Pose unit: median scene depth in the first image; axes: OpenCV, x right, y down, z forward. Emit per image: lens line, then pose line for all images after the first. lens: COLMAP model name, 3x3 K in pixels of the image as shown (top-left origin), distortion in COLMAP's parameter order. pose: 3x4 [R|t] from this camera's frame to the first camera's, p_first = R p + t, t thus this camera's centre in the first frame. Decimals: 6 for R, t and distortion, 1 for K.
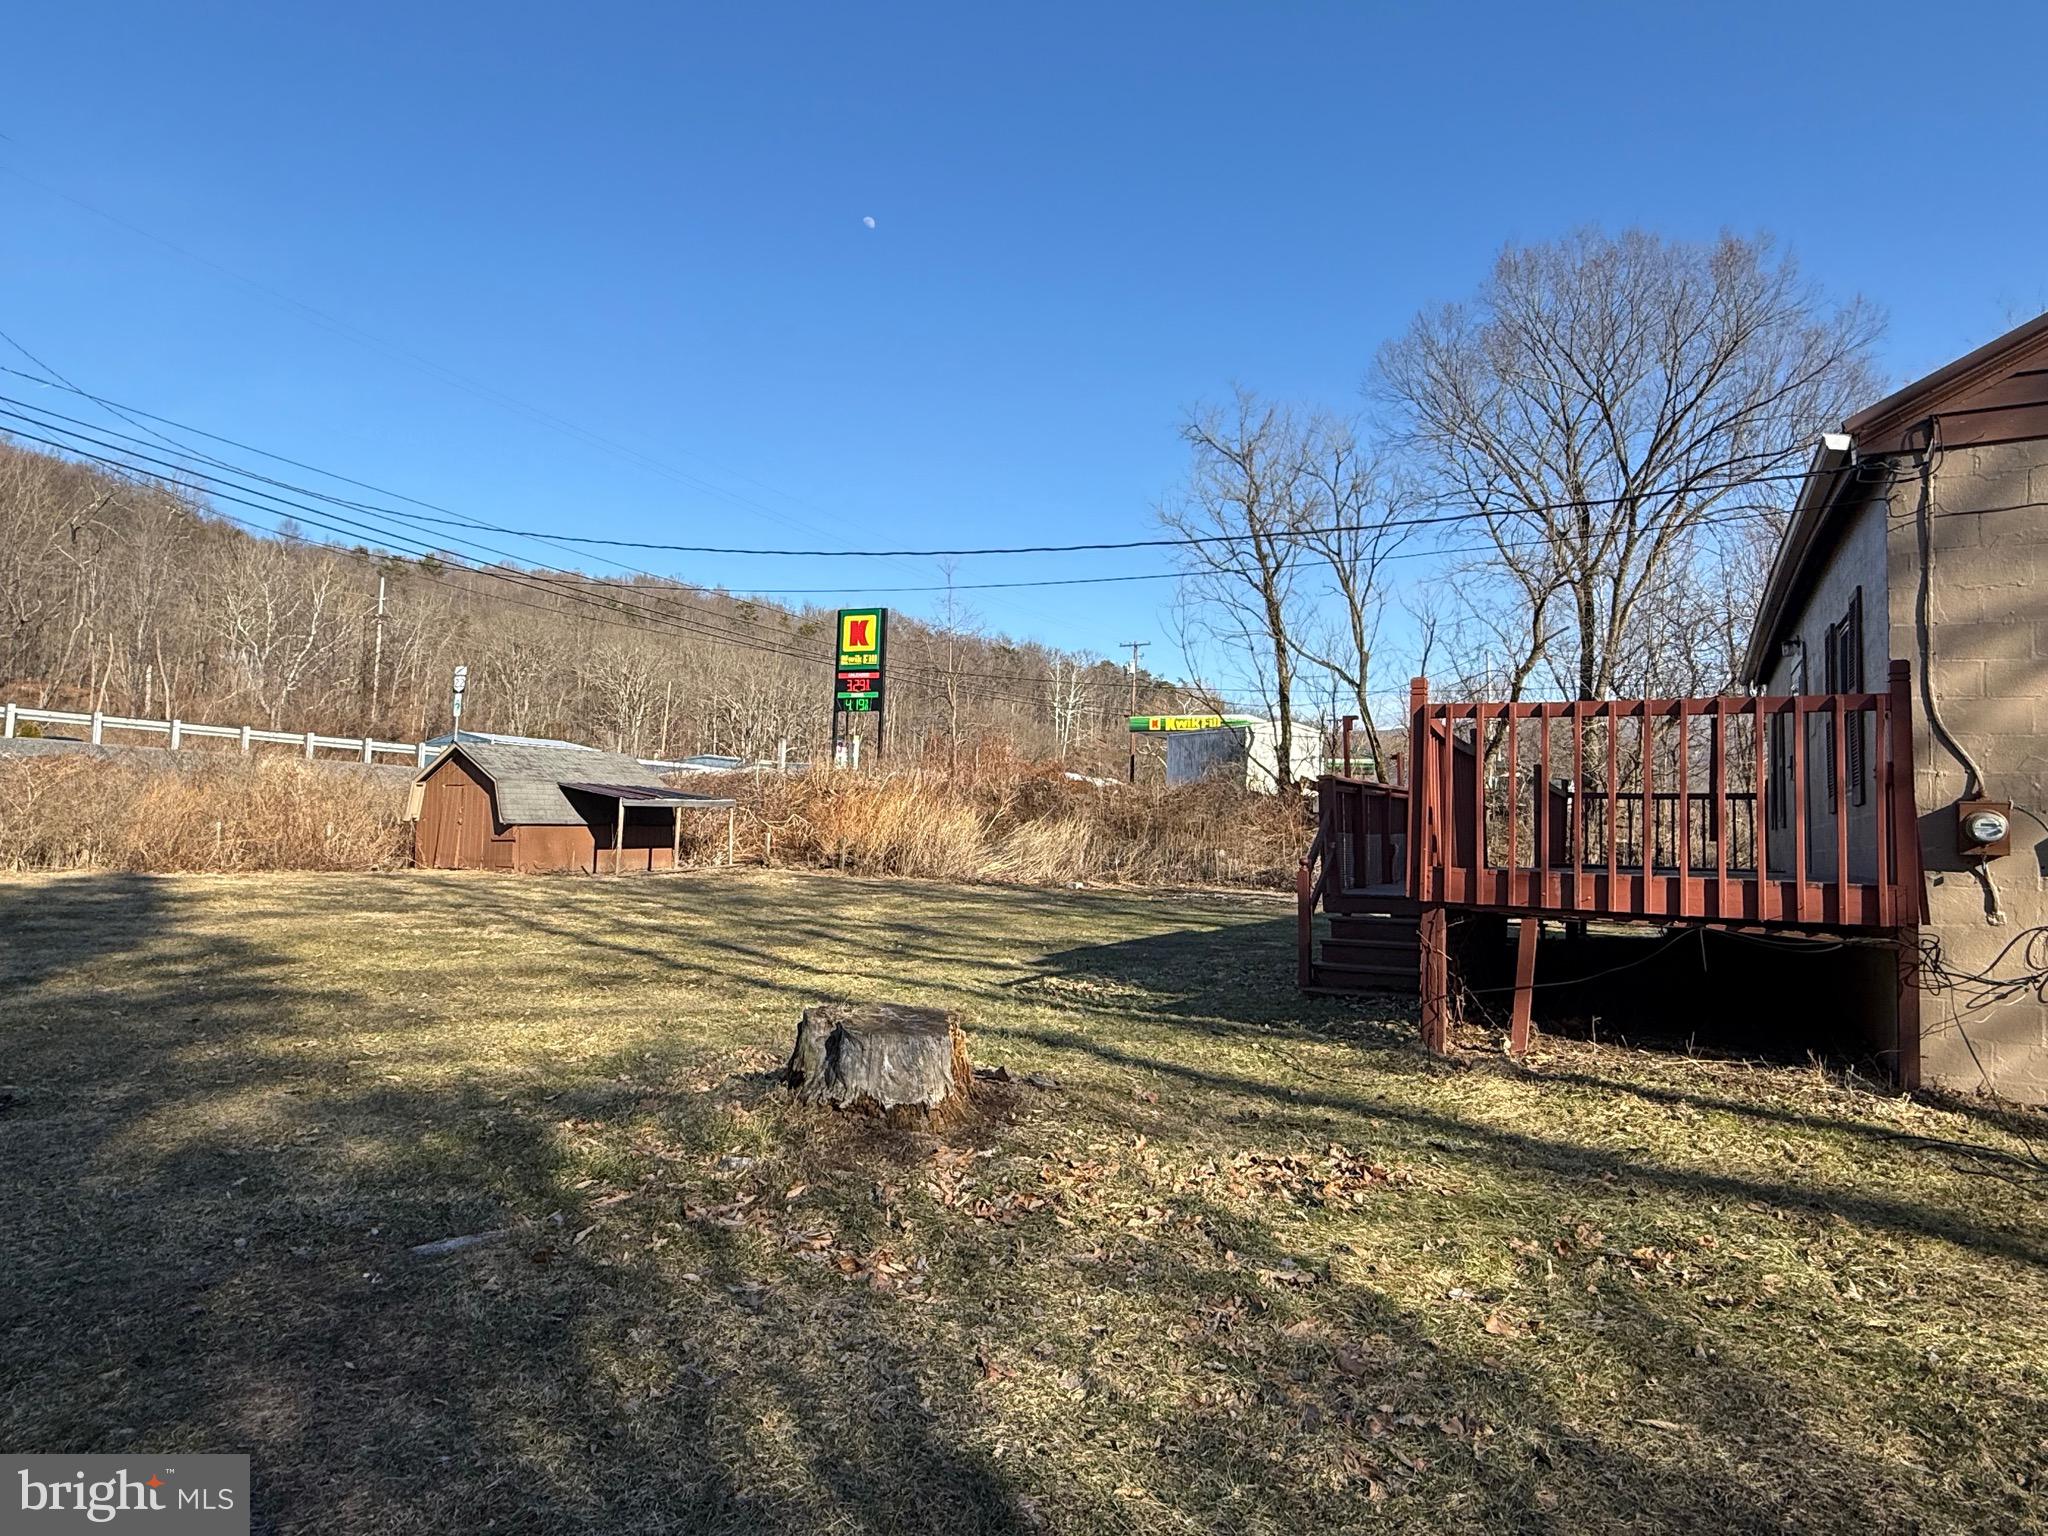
lens RADIAL K [[1167.6, 0, 1026.5], [0, 1167.6, 763.4], [0, 0, 1]] dist [-0.006724, 0.002329]
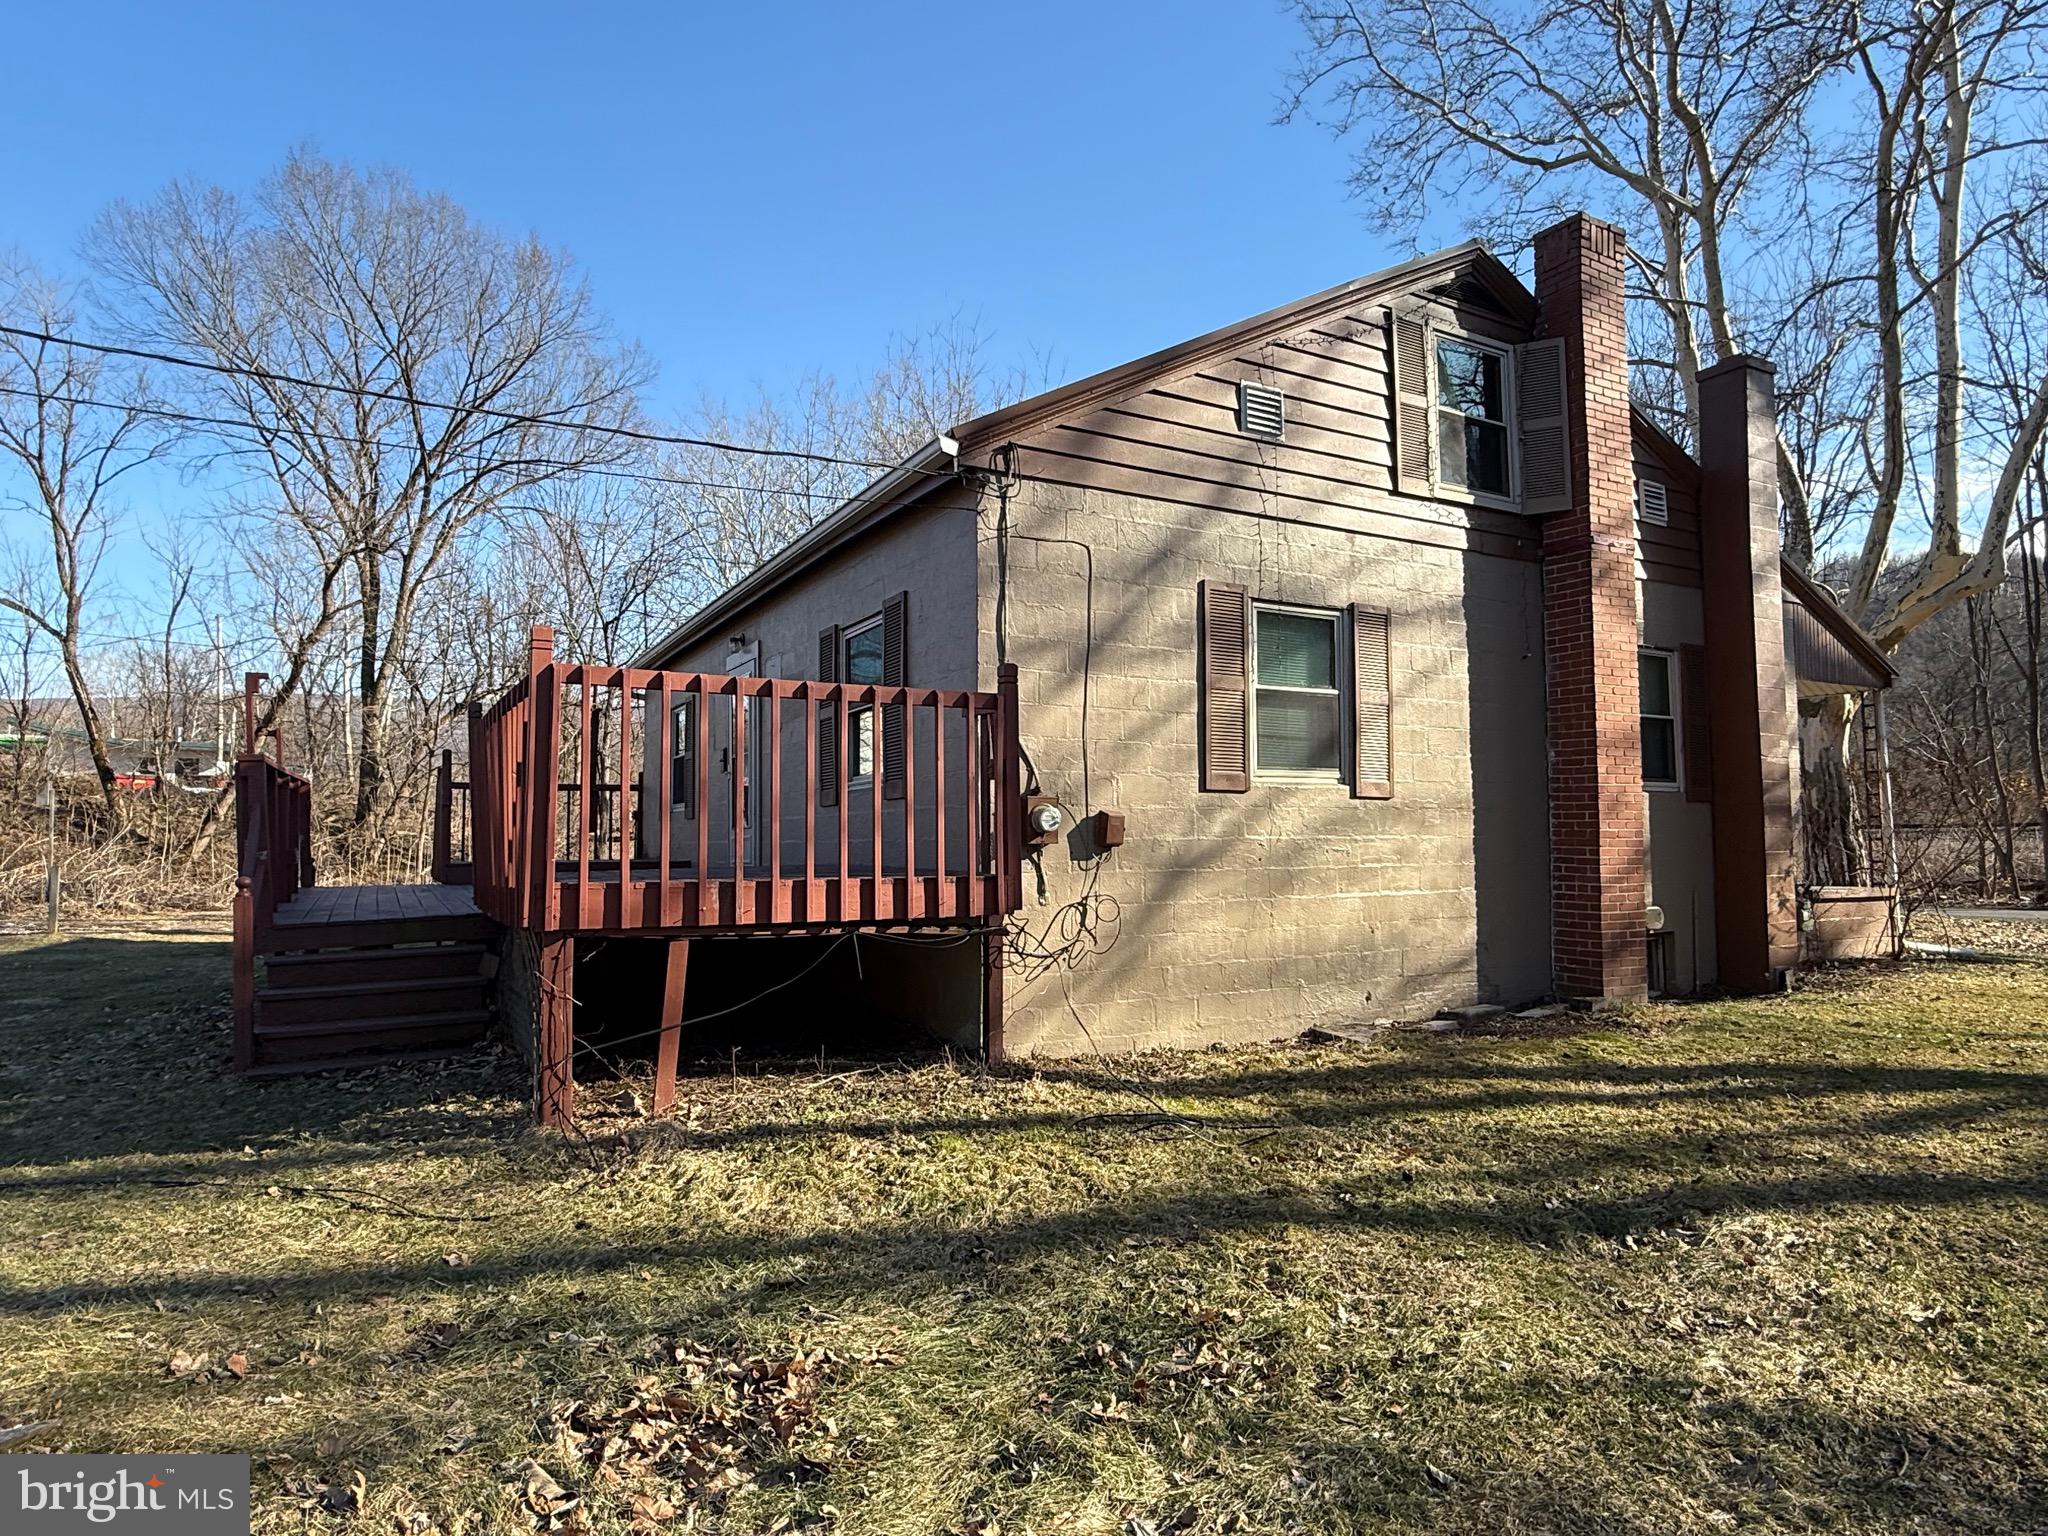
lens RADIAL K [[1167.6, 0, 1021.0], [0, 1167.6, 769.1], [0, 0, 1]] dist [-0.006724, 0.002329]
pose [[0.531325, 0.019896, 0.846935, -0.131117], [-0.031372, 0.999501, -0.003799, 0.010261], [-0.846587, -0.024551, 0.531683, 0.379171]]
